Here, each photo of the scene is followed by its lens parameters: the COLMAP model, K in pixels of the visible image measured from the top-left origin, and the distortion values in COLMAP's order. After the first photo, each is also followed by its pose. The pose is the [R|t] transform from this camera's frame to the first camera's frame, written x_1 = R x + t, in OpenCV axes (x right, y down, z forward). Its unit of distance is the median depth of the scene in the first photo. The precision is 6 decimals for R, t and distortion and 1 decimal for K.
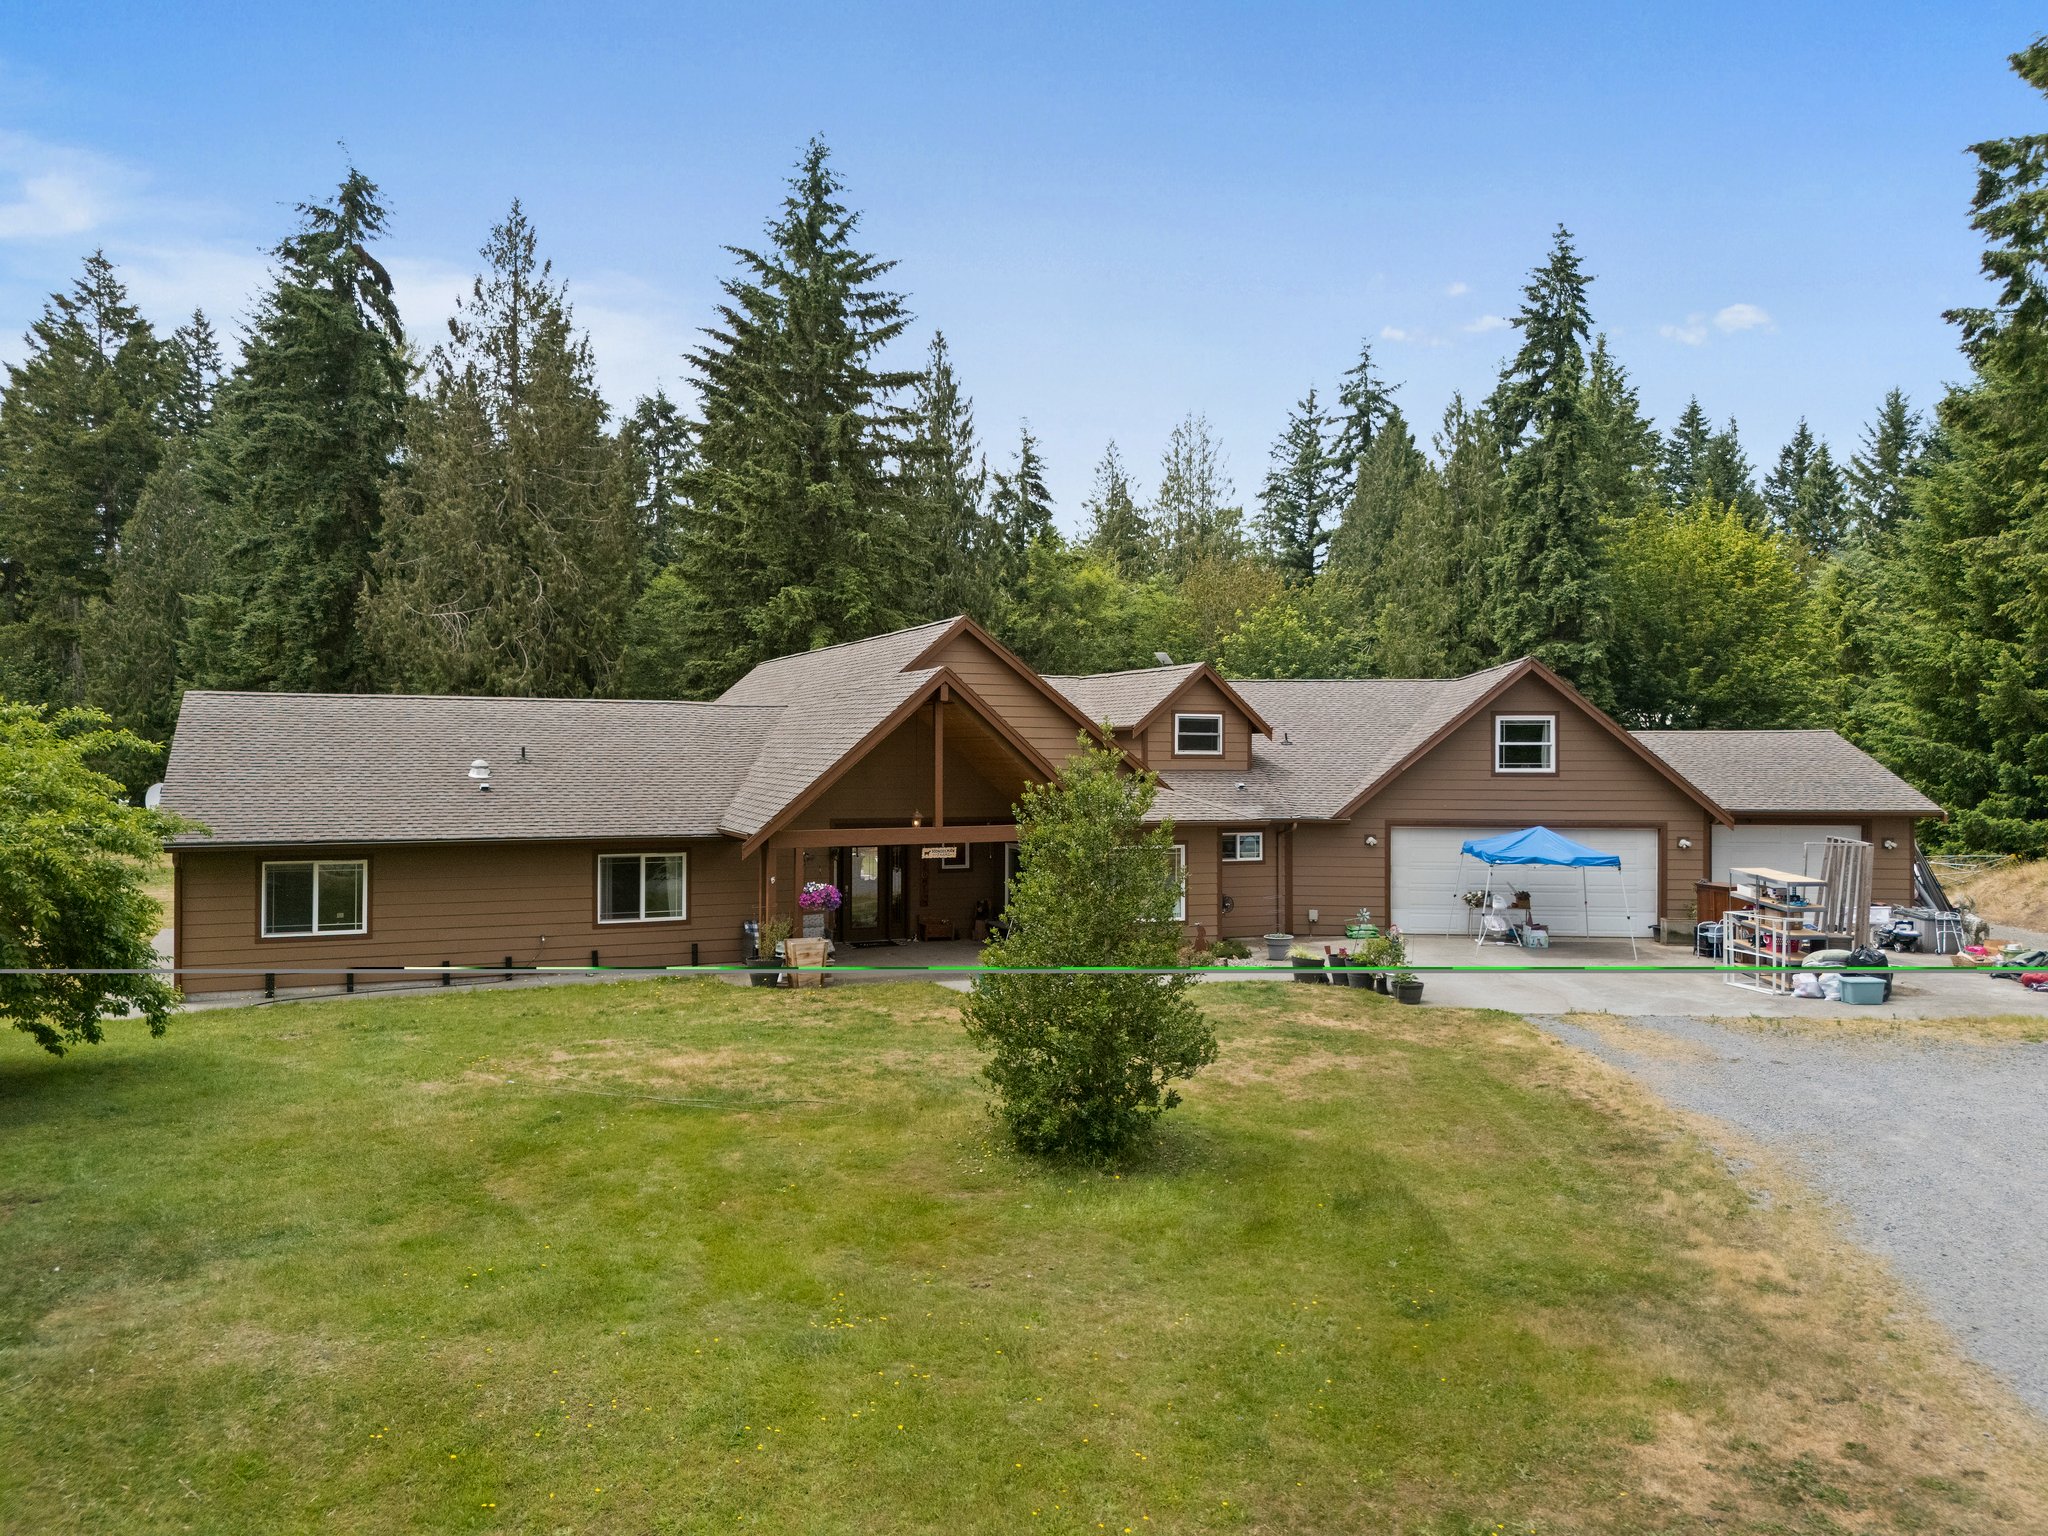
lens RADIAL K [[1458.6, 0, 1024.0], [0, 1458.6, 768.0], [0, 0, 1]] dist [0.022565, -0.010333]
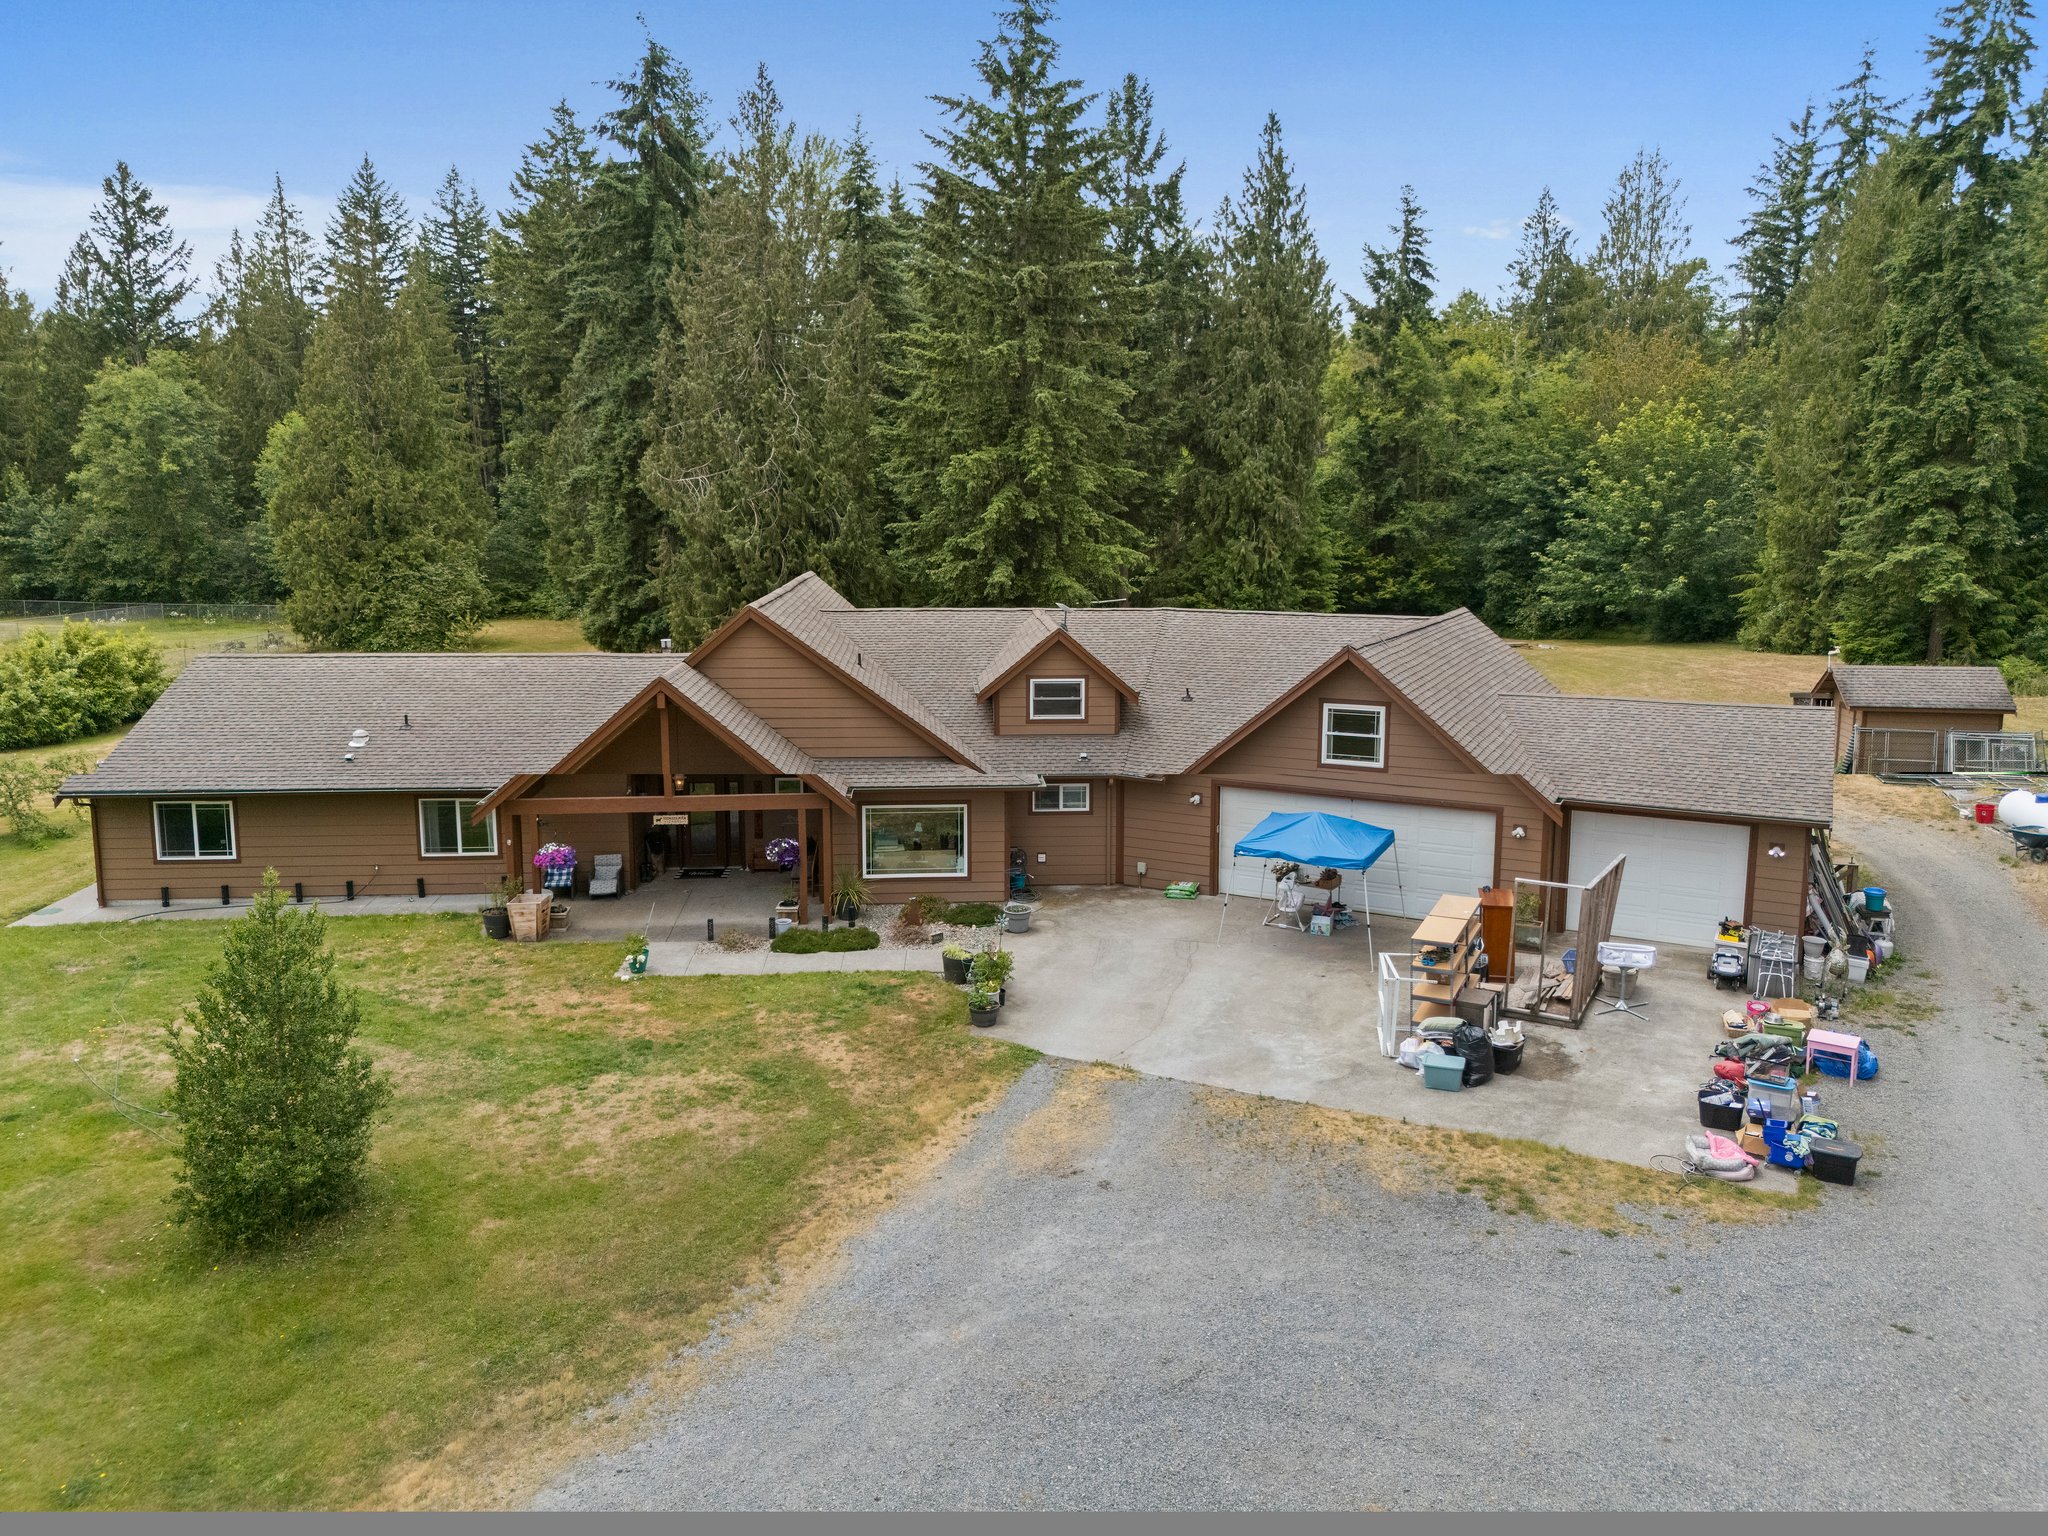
lens RADIAL K [[1467.1, 0, 1021.8], [0, 1467.1, 715.9], [0, 0, 1]] dist [0.053514, -0.082958]
pose [[0.933669, 0.048082, -0.354894, 0.185302], [0.001239, 0.990507, 0.137455, -0.061298], [0.358134, -0.128777, 0.924747, 0.028637]]
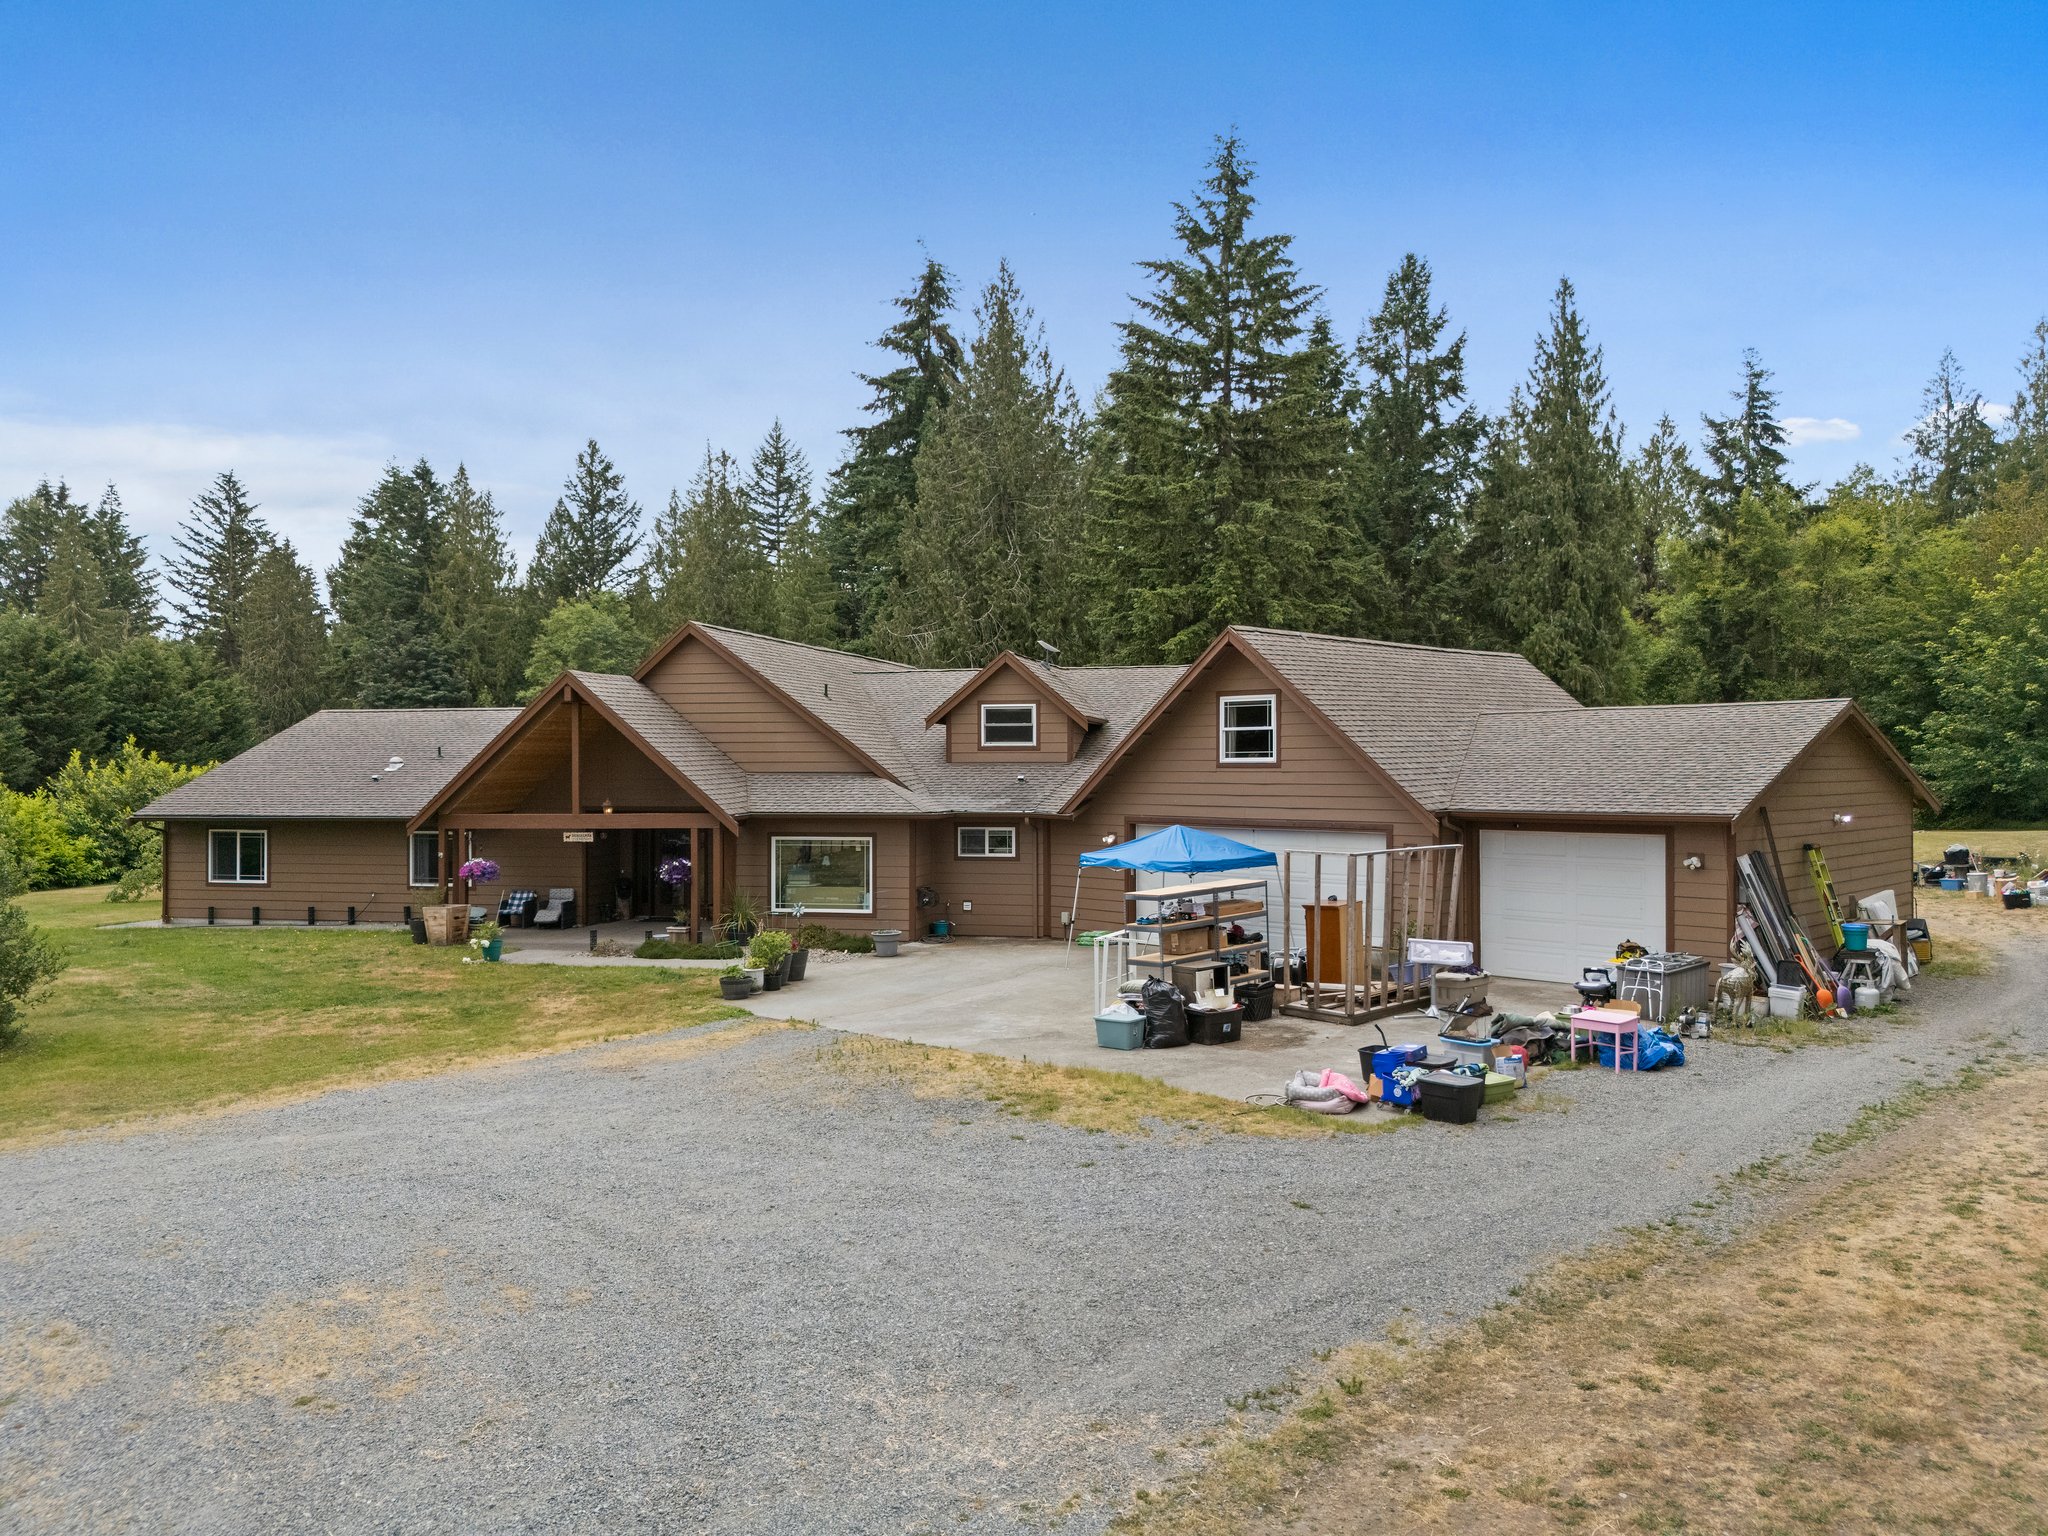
lens RADIAL K [[1458.6, 0, 1024.0], [0, 1458.6, 768.0], [0, 0, 1]] dist [0.022565, -0.010333]
pose [[0.789490, -0.004836, -0.613745, 0.295565], [0.005890, 0.999983, -0.000303, 0.002248], [0.613736, -0.003375, 0.789504, 0.102335]]
